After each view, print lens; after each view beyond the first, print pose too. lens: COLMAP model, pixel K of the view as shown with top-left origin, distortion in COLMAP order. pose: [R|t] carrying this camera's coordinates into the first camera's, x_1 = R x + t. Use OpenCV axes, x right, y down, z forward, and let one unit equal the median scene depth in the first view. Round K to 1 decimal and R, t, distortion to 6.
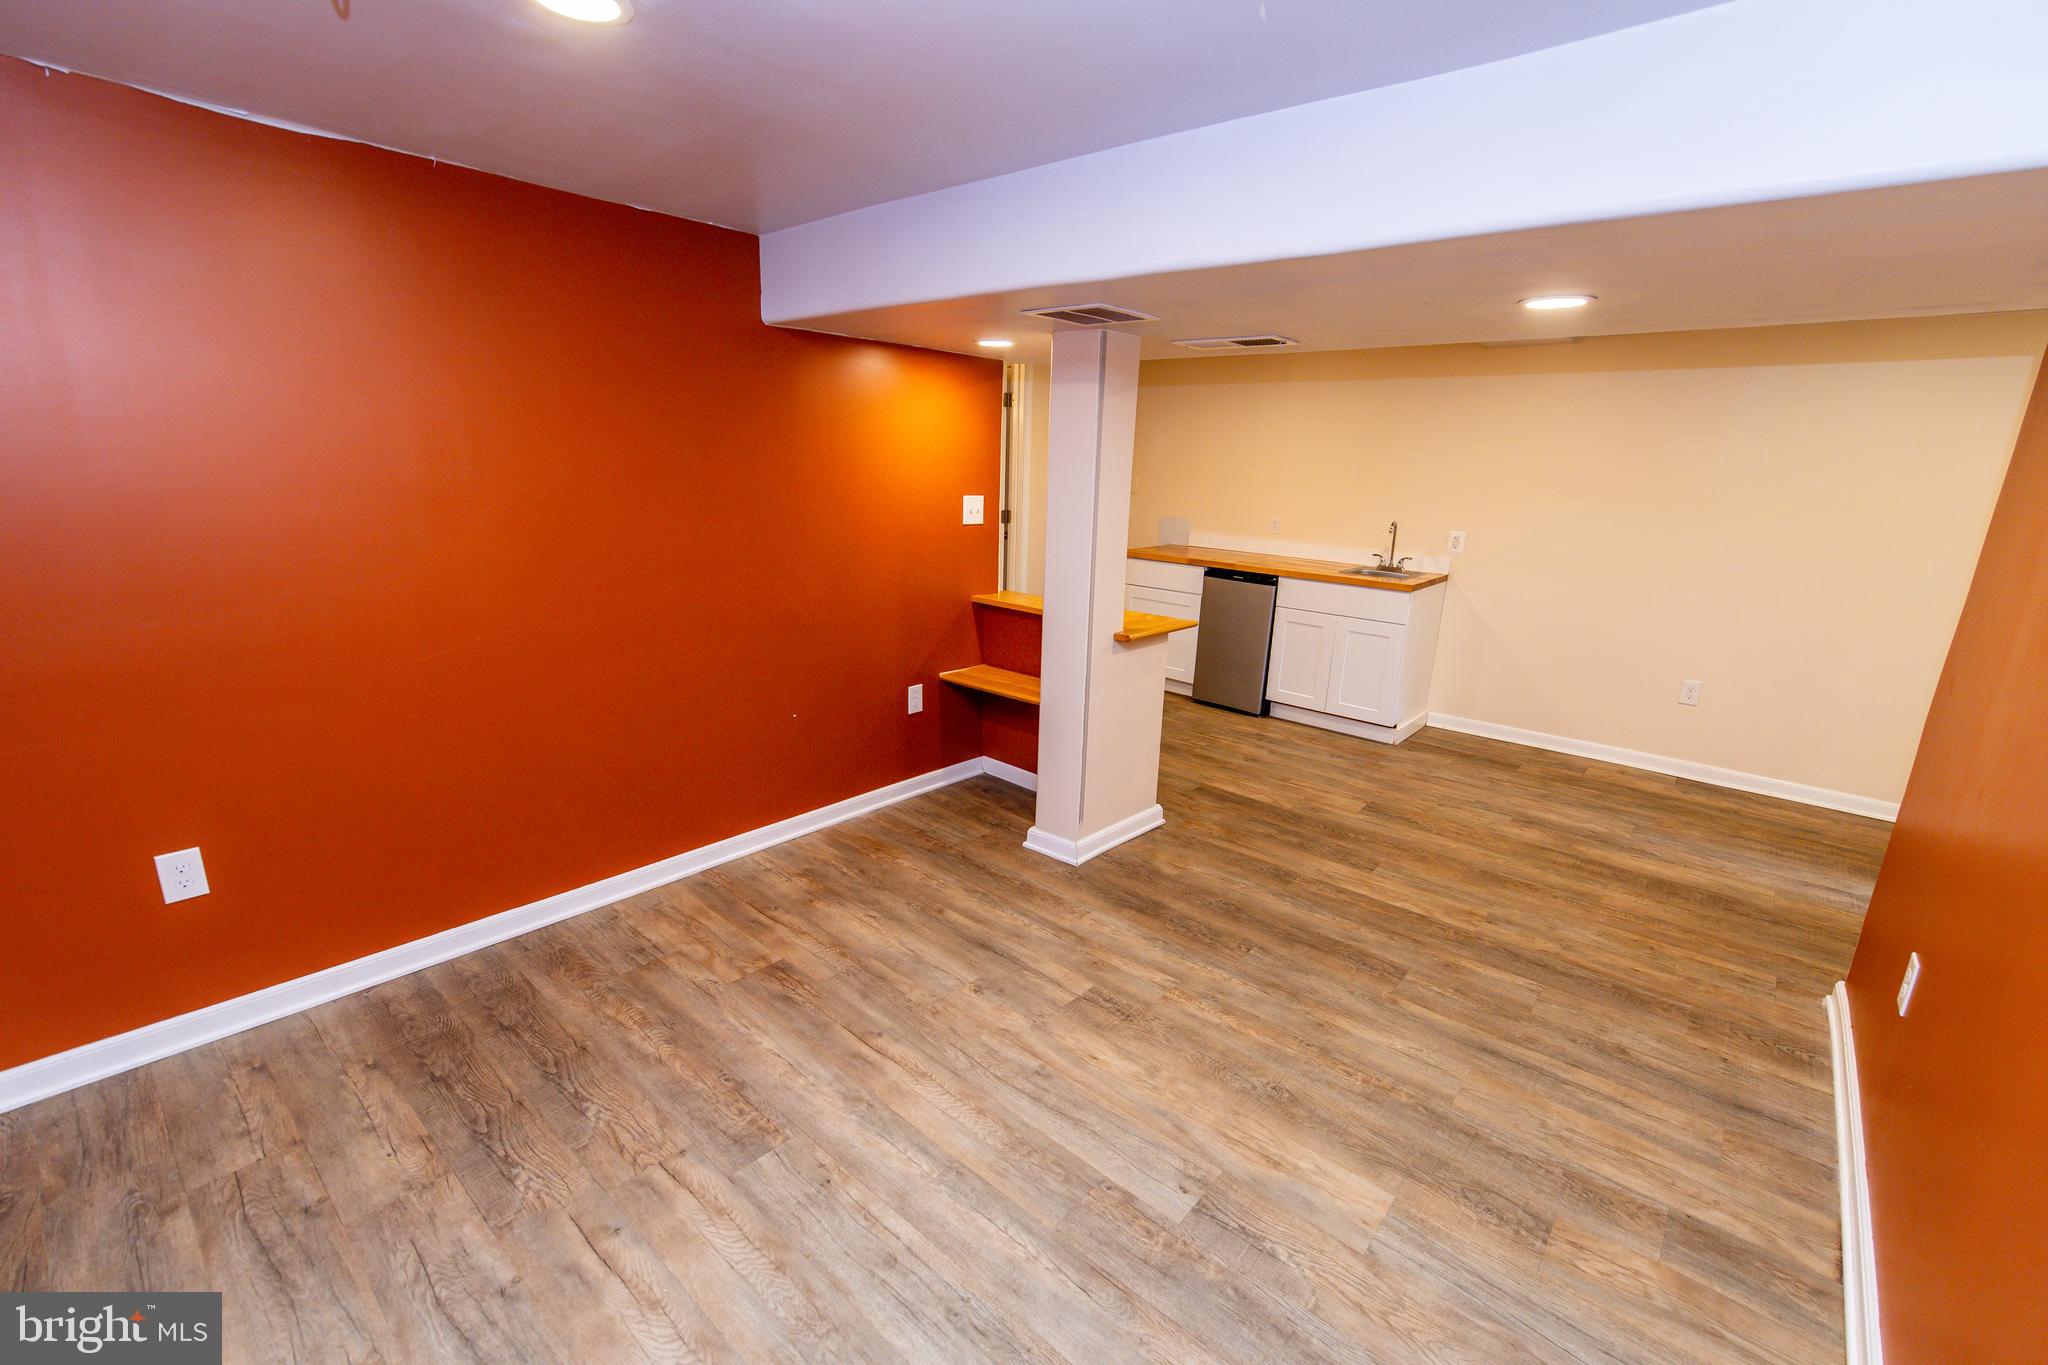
lens RADIAL K [[874.1, 0, 1027.2], [0, 874.1, 689.8], [0, 0, 1]] dist [-0.001889, 0.000391]
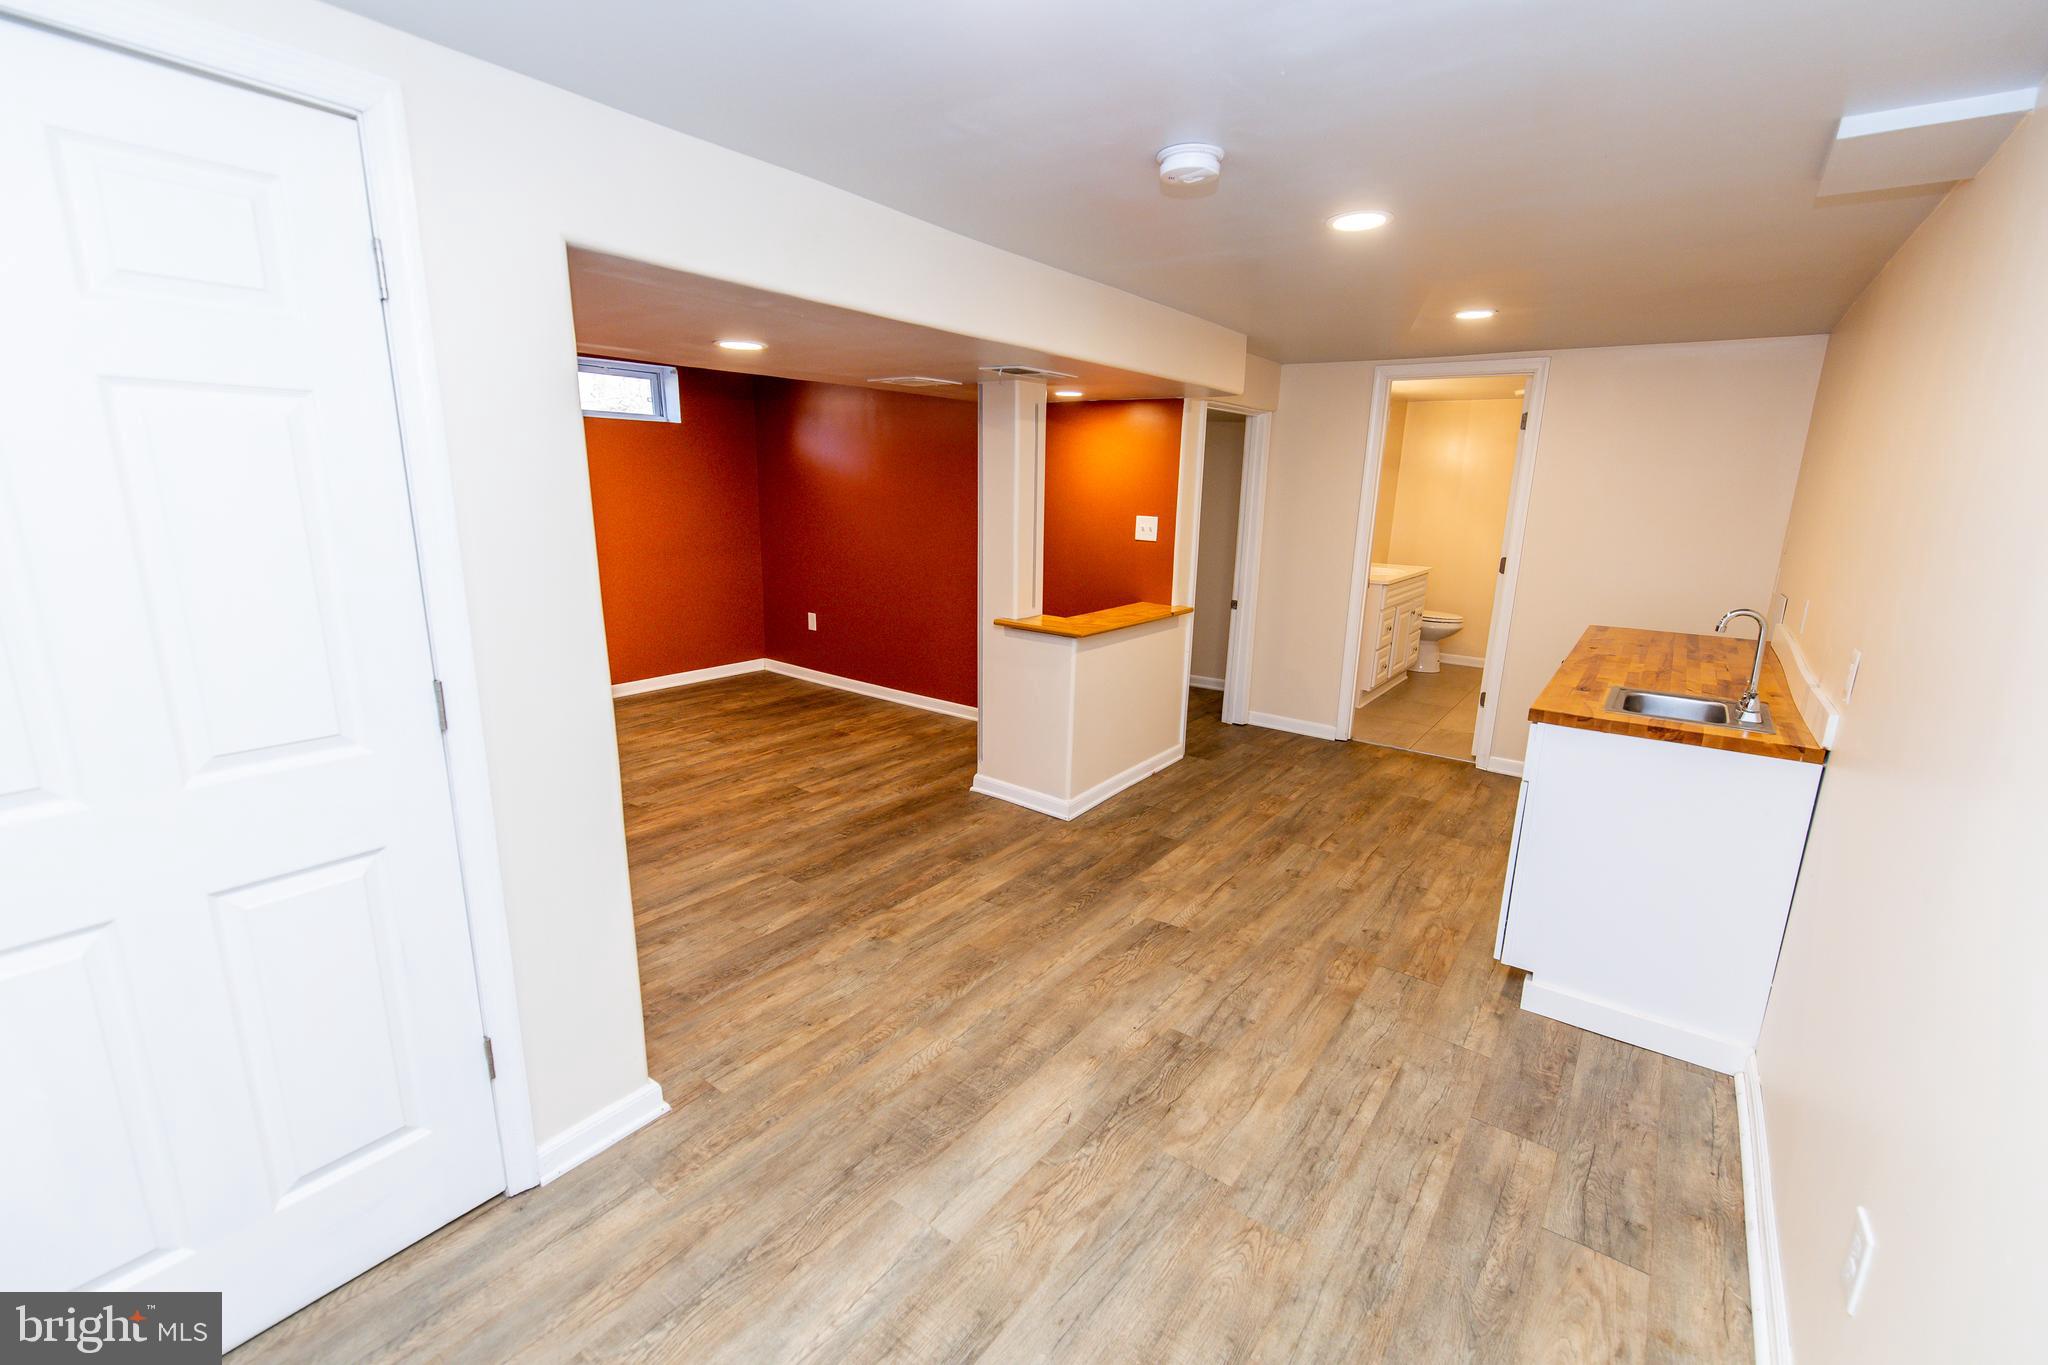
lens RADIAL K [[874.1, 0, 1027.0], [0, 874.1, 683.5], [0, 0, 1]] dist [-0.001889, 0.000391]
pose [[0.073152, 0.201325, -0.976789, 1.487279], [-0.275564, 0.945365, 0.174211, -0.225772], [0.958495, 0.256424, 0.124633, 1.005885]]
